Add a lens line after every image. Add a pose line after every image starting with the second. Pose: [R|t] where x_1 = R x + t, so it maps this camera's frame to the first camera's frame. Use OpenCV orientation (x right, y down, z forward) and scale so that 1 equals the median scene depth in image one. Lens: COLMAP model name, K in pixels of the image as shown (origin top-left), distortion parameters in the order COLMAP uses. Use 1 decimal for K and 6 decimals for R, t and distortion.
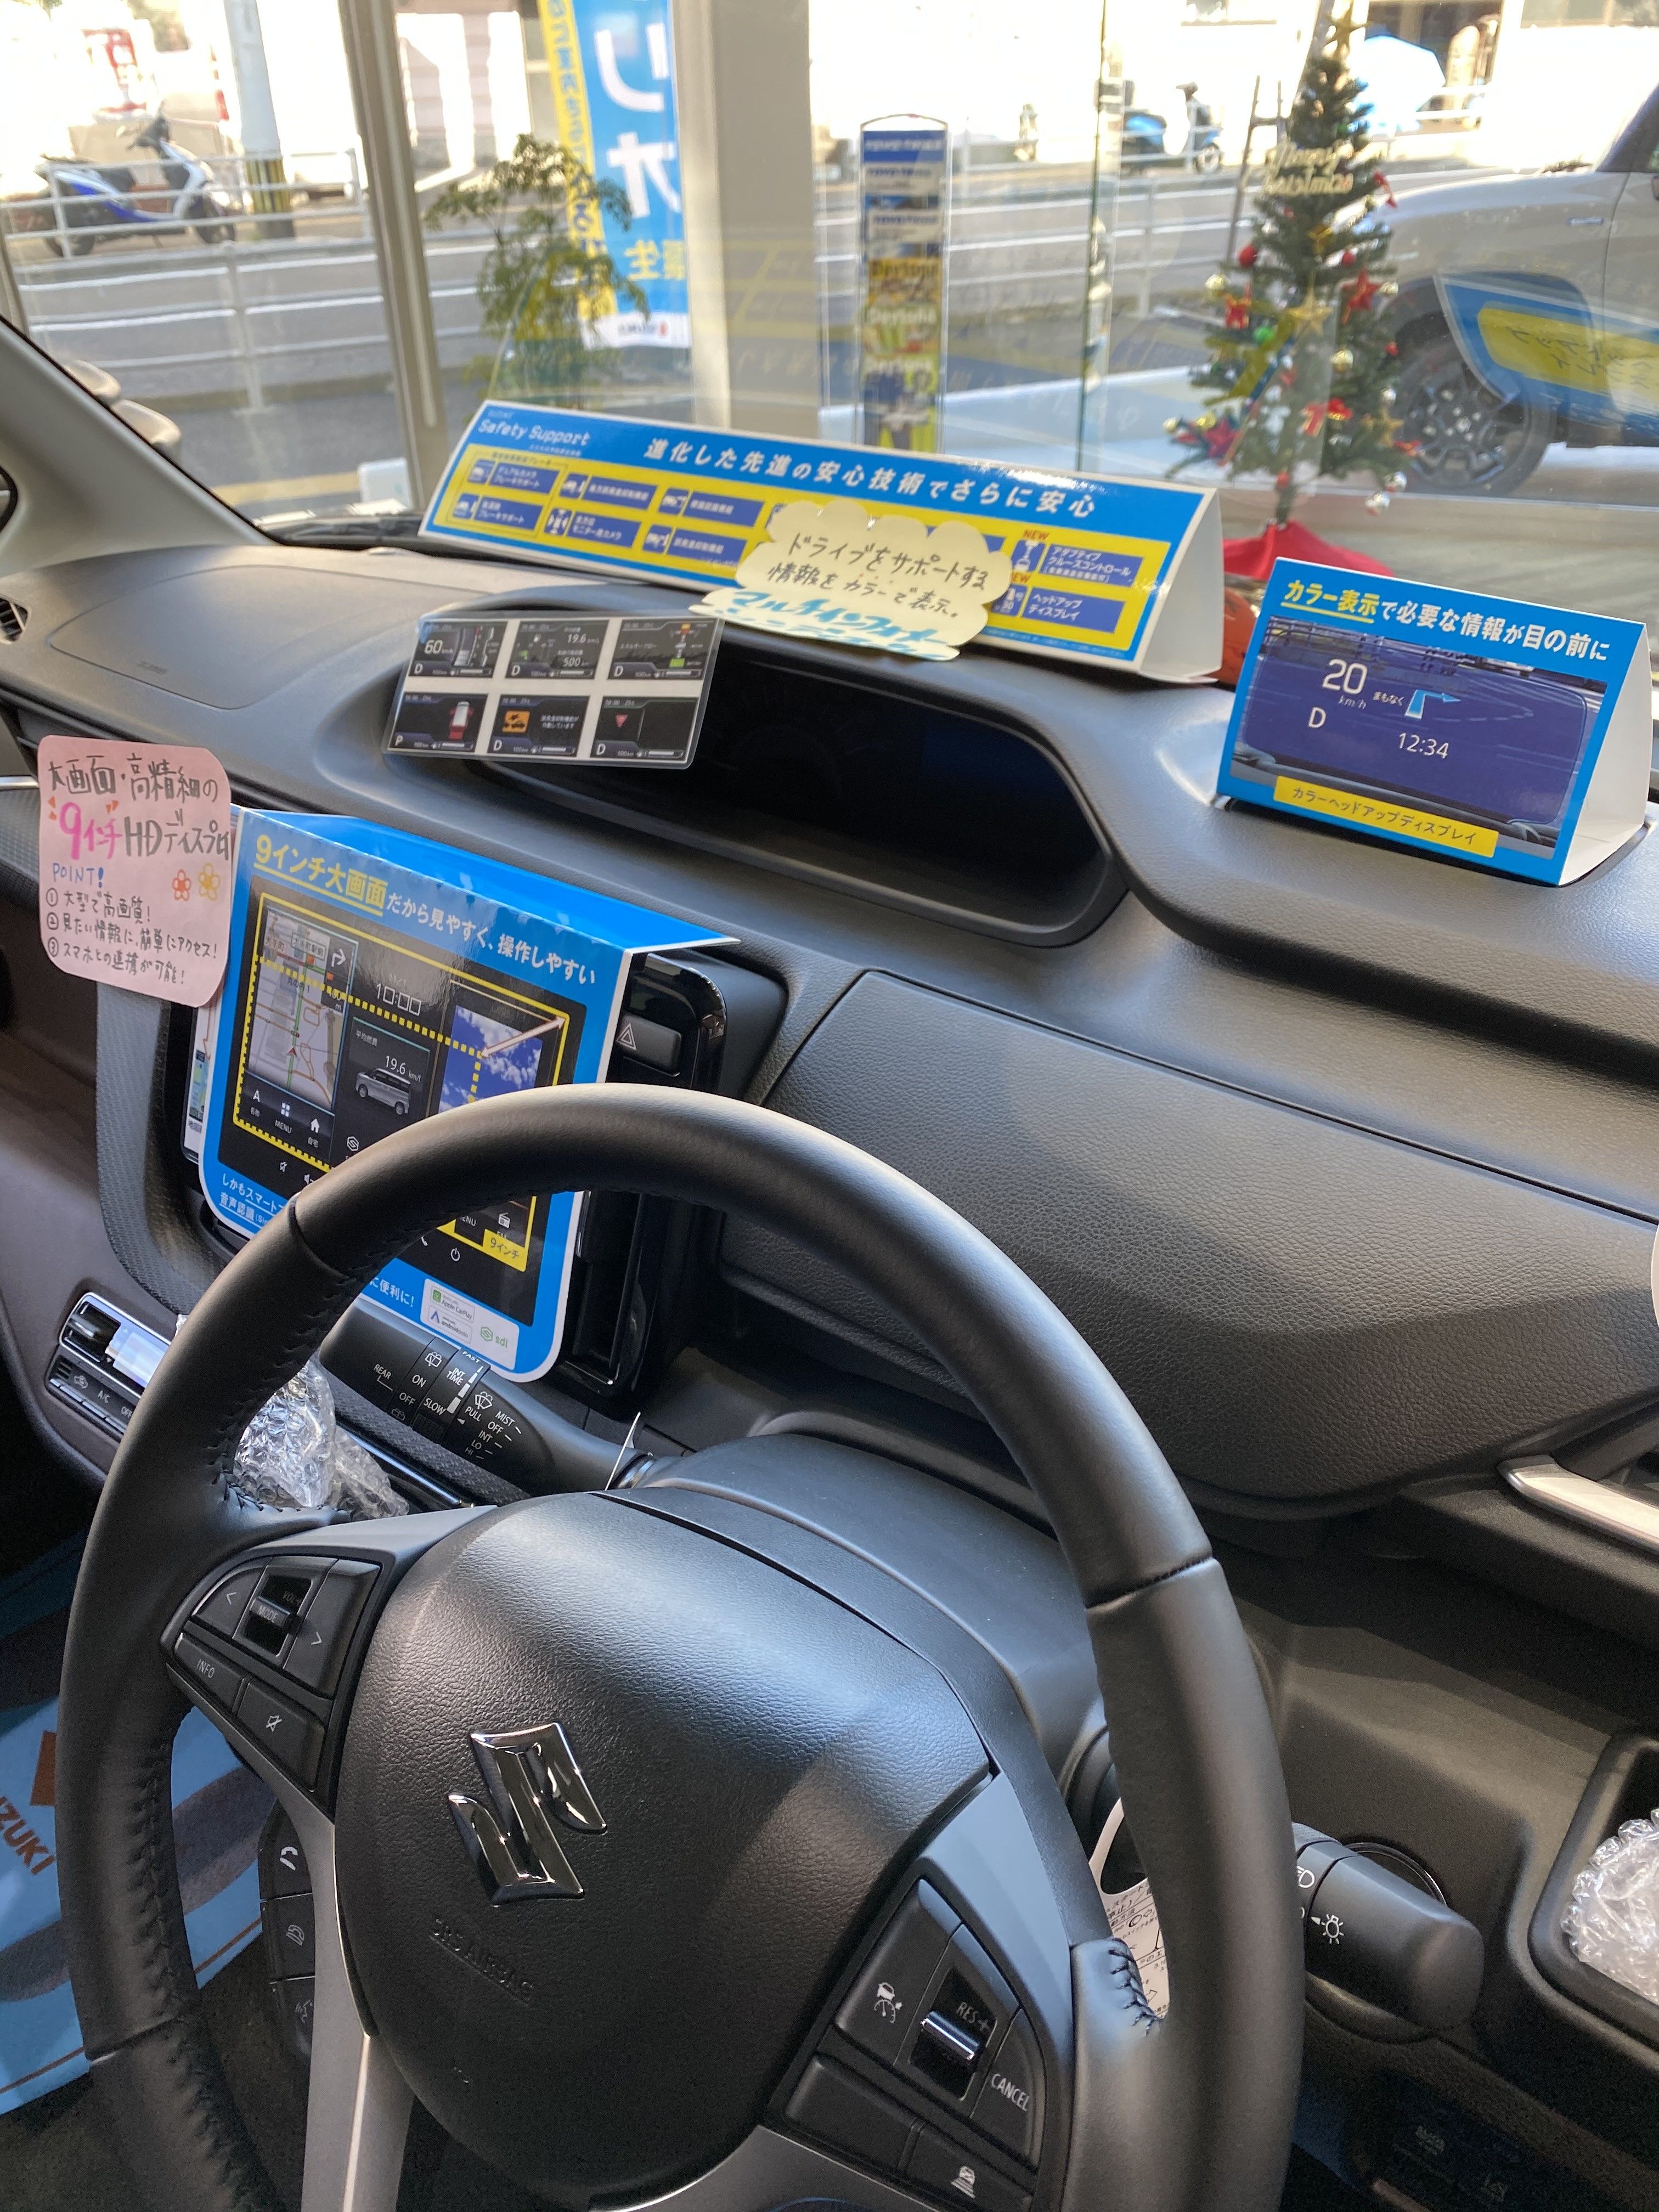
lens RADIAL K [[1656.2, 0, 829.4], [0, 1656.2, 1105.0], [0, 0, 1]] dist [0.013235, 0.001185]
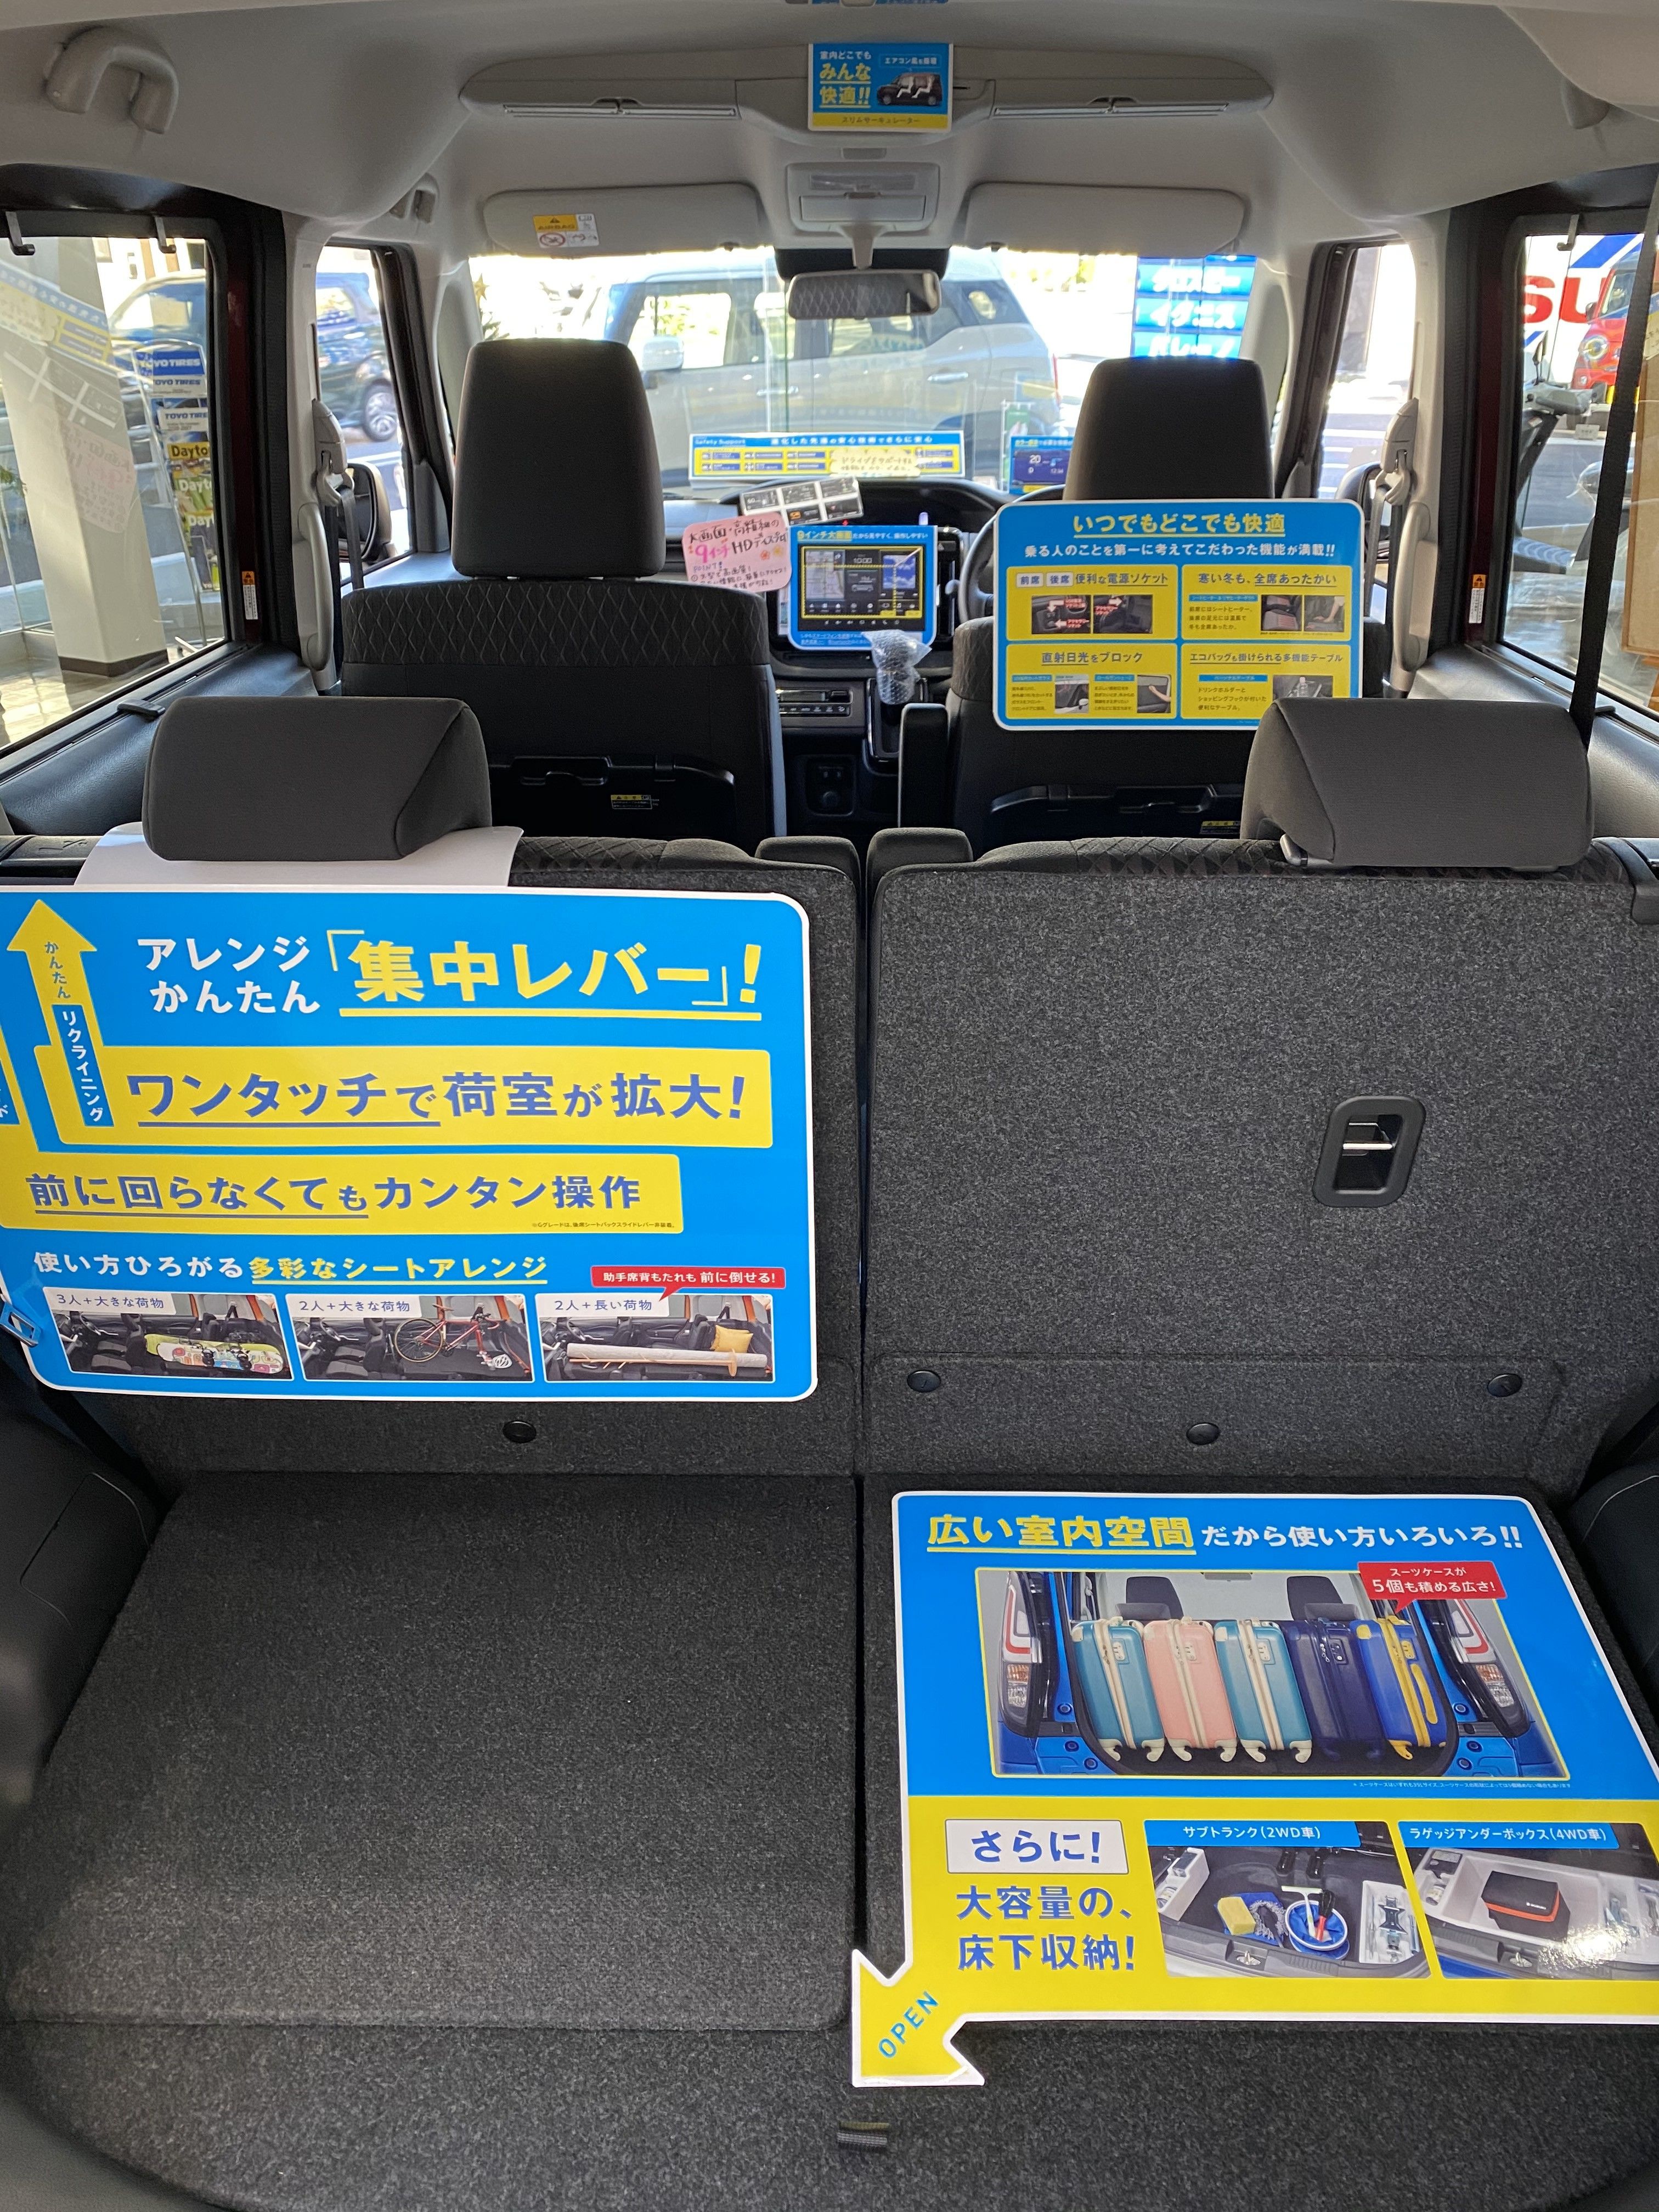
lens RADIAL K [[1656.2, 0, 833.1], [0, 1656.2, 1108.4], [0, 0, 1]] dist [0.013235, 0.001185]
pose [[0.797612, -0.260469, 0.544033, -2.282990], [0.315424, 0.948916, -0.008129, 0.957643], [-0.514124, 0.178085, 0.839025, -1.625992]]
